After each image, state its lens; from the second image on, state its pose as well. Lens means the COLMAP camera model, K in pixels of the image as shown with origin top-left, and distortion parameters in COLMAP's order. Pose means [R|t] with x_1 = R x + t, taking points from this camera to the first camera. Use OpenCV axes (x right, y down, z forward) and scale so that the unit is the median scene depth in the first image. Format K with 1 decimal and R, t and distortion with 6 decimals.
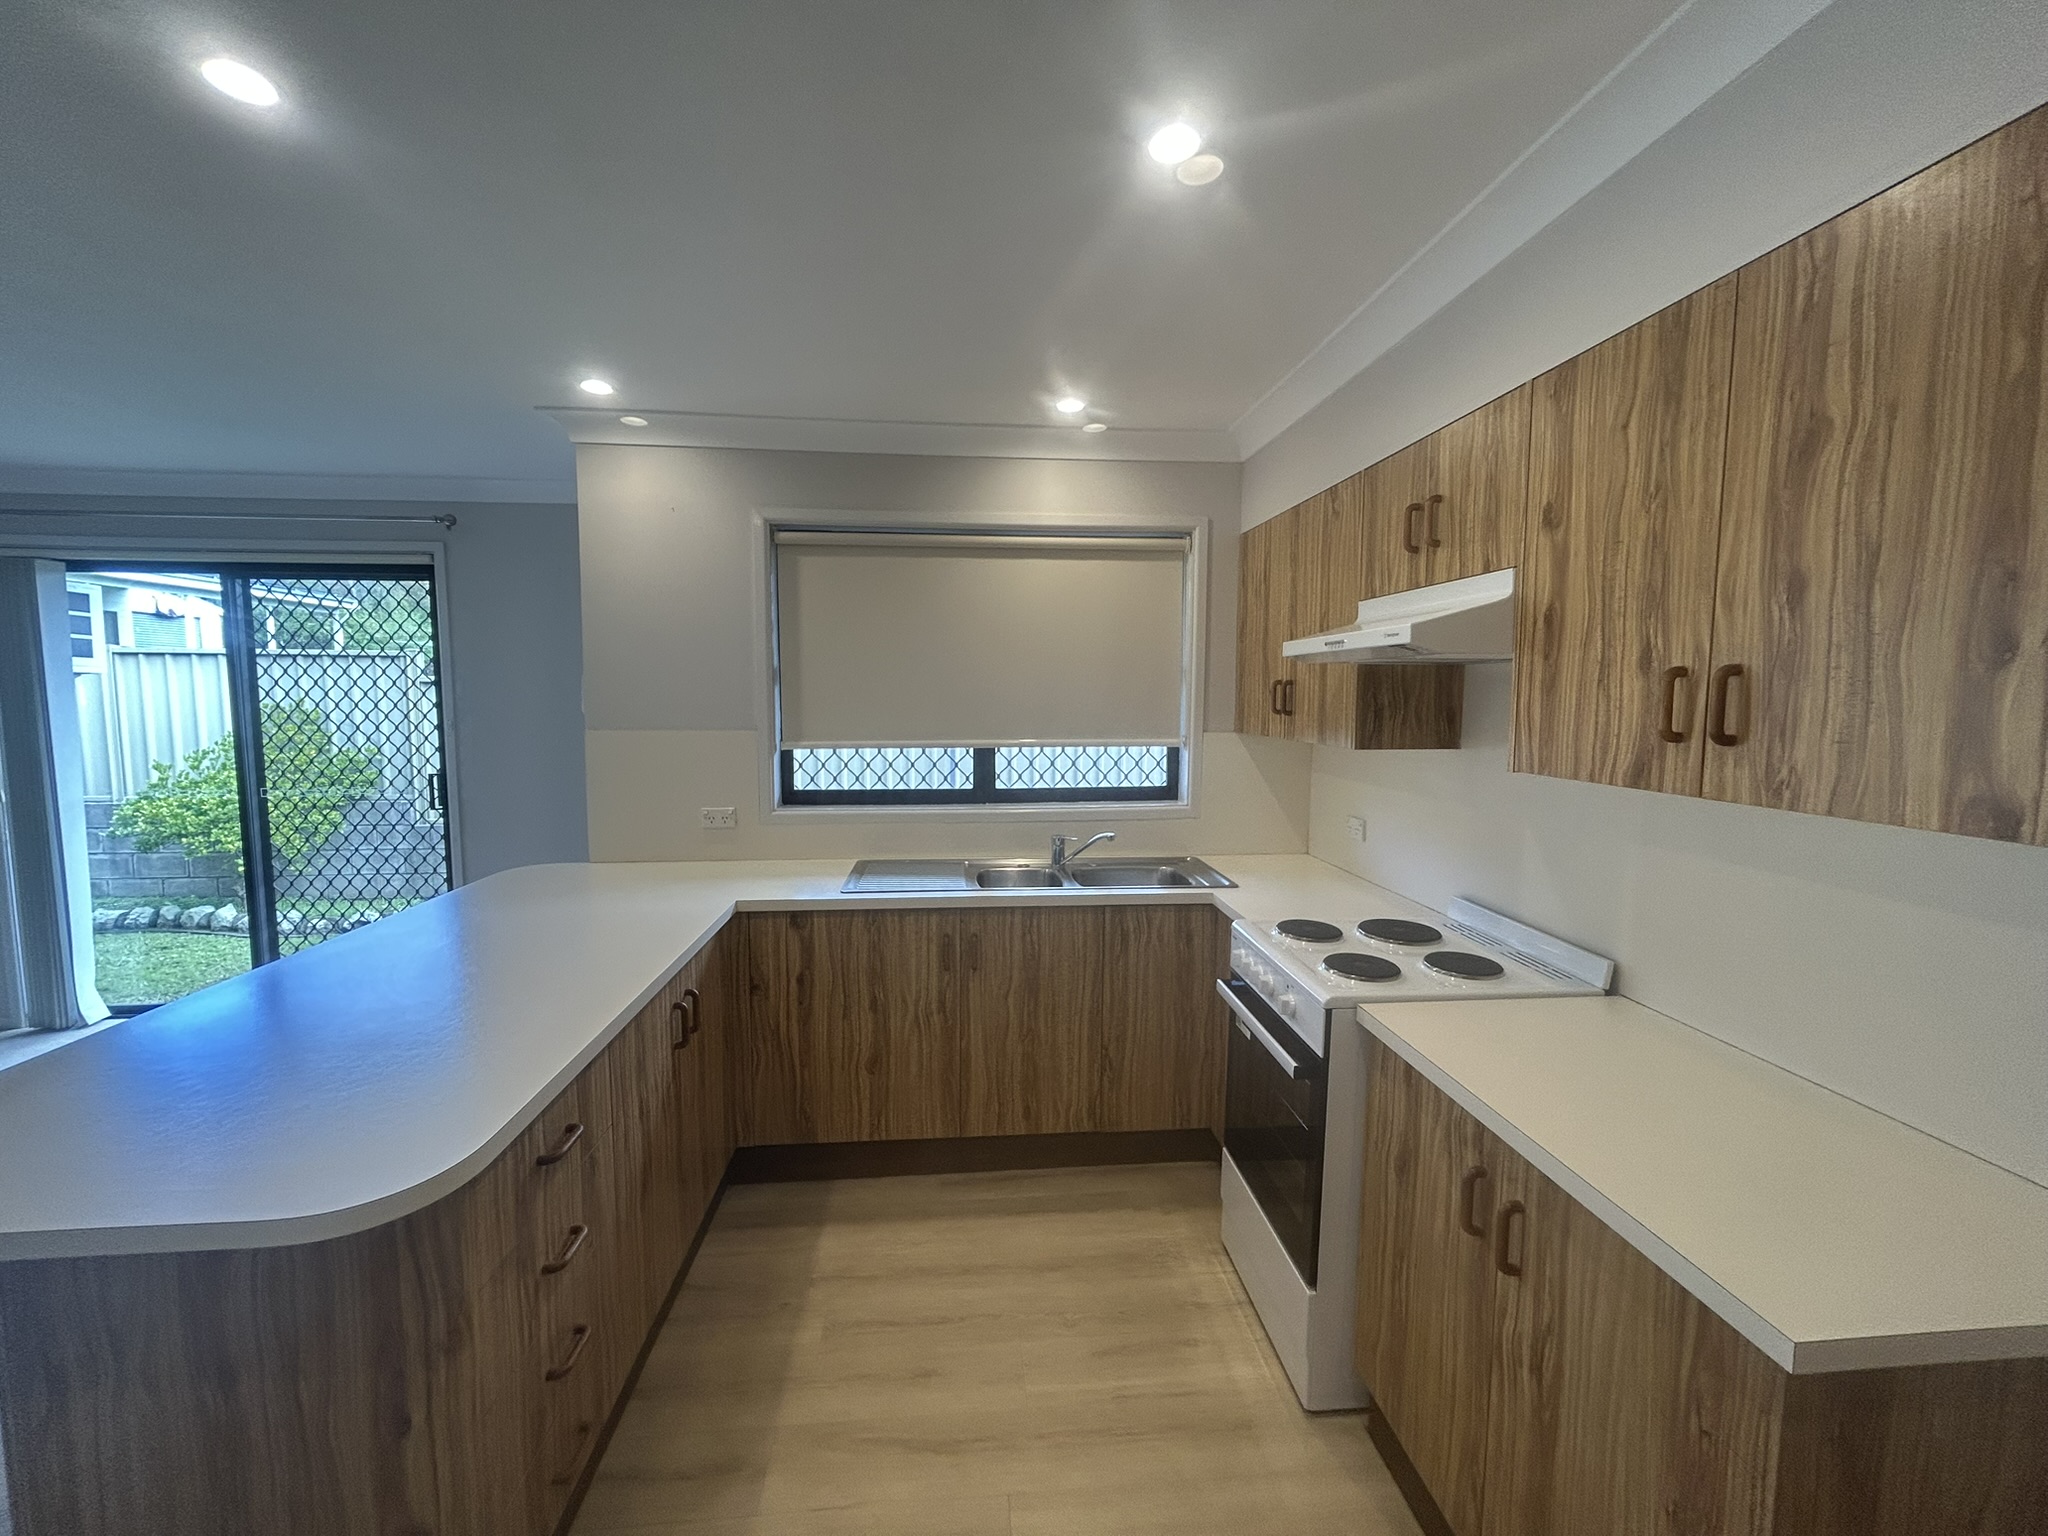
lens RADIAL K [[821.8, 0, 1031.6], [0, 821.8, 762.8], [0, 0, 1]] dist [0.000397, 0.000631]
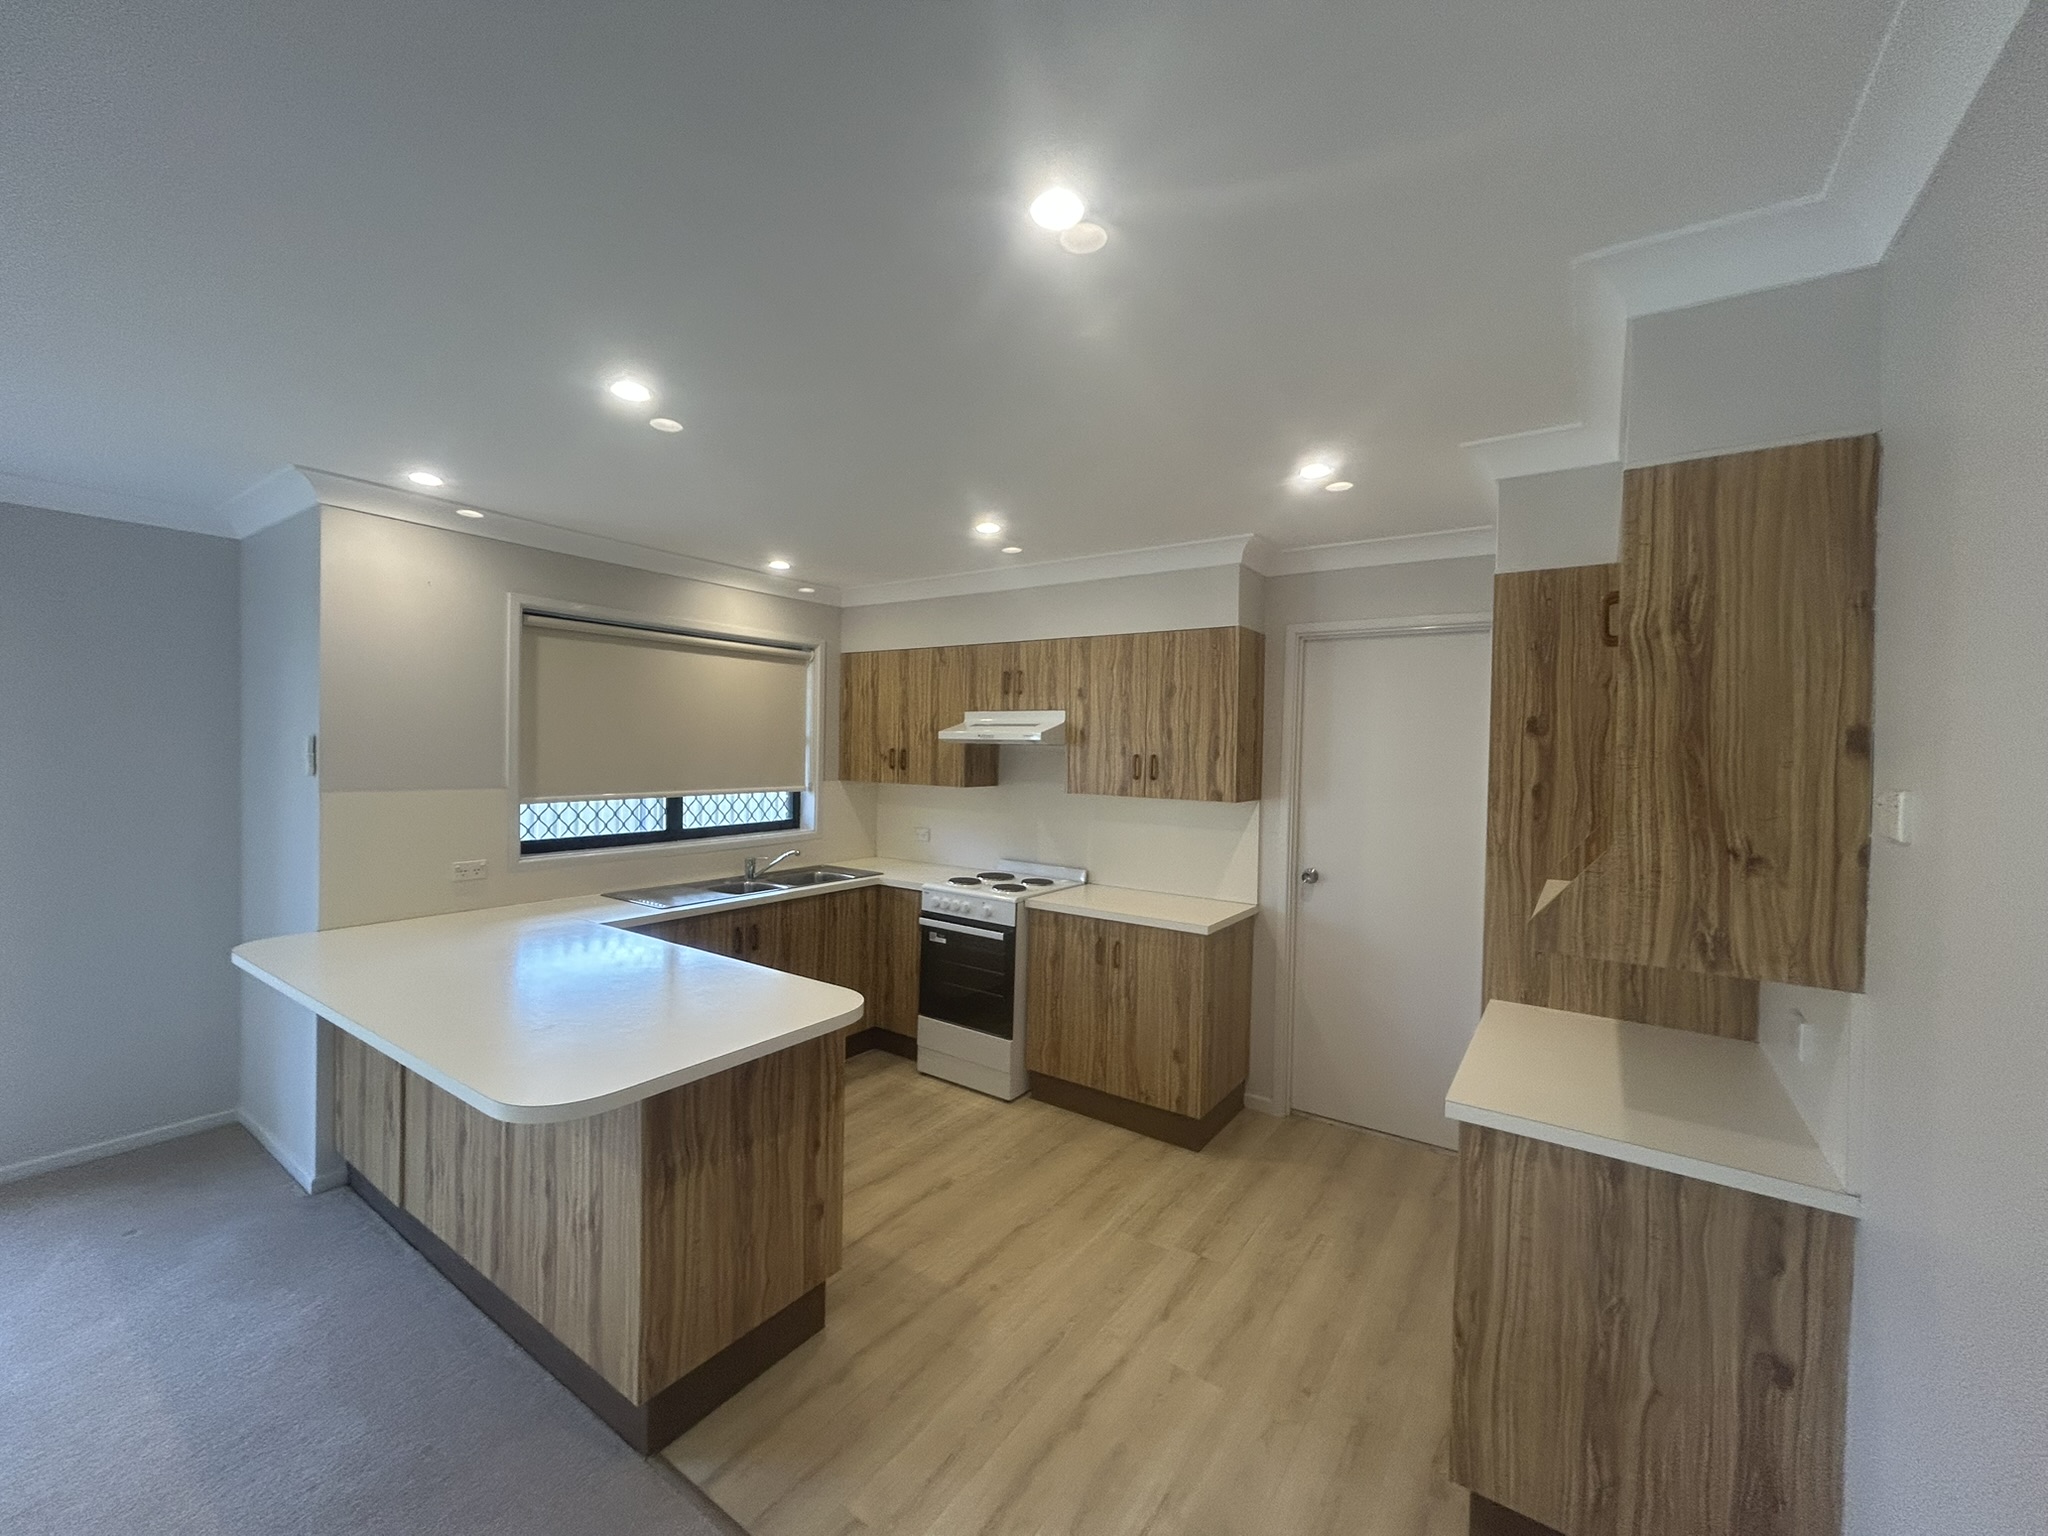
lens RADIAL K [[821.8, 0, 1031.6], [0, 821.8, 762.8], [0, 0, 1]] dist [0.000397, 0.000631]
pose [[0.636215, -0.005129, 0.771495, -1.259064], [0.049249, 0.998208, -0.033977, -0.001666], [-0.769939, 0.059612, 0.635328, -0.437069]]
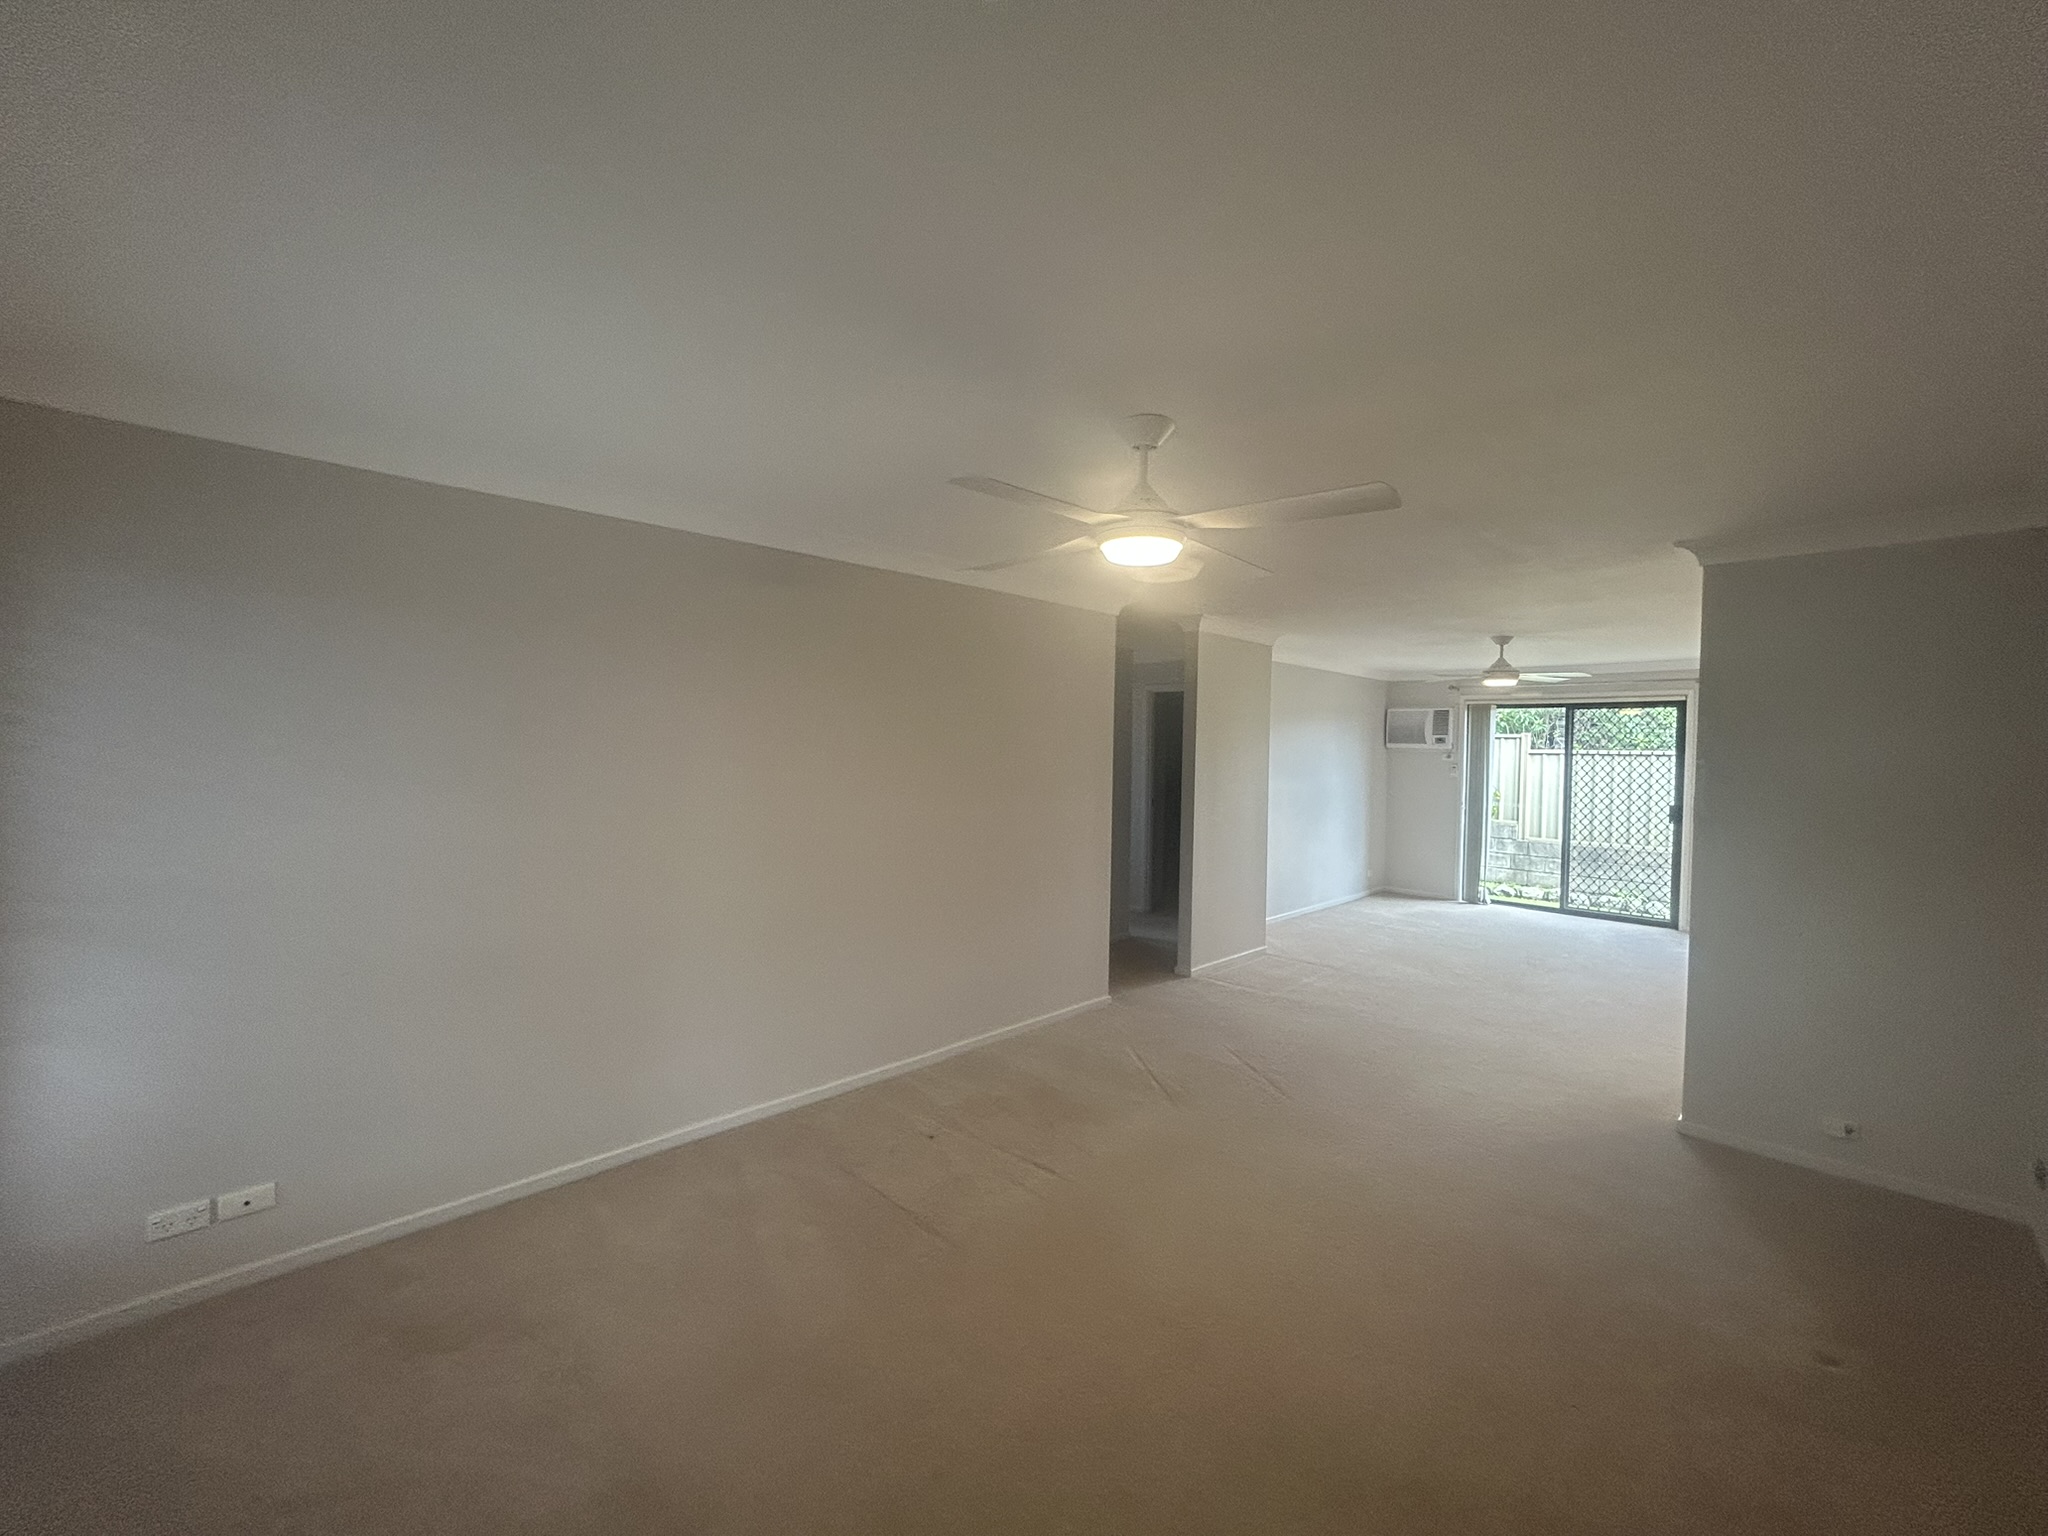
lens RADIAL K [[821.8, 0, 1031.6], [0, 821.8, 762.8], [0, 0, 1]] dist [0.000397, 0.000631]
pose [[0.640203, 0.028174, -0.767689, -0.442652], [-0.085178, 0.995769, -0.034489, 0.243227], [0.763469, 0.087470, 0.639894, -3.158060]]
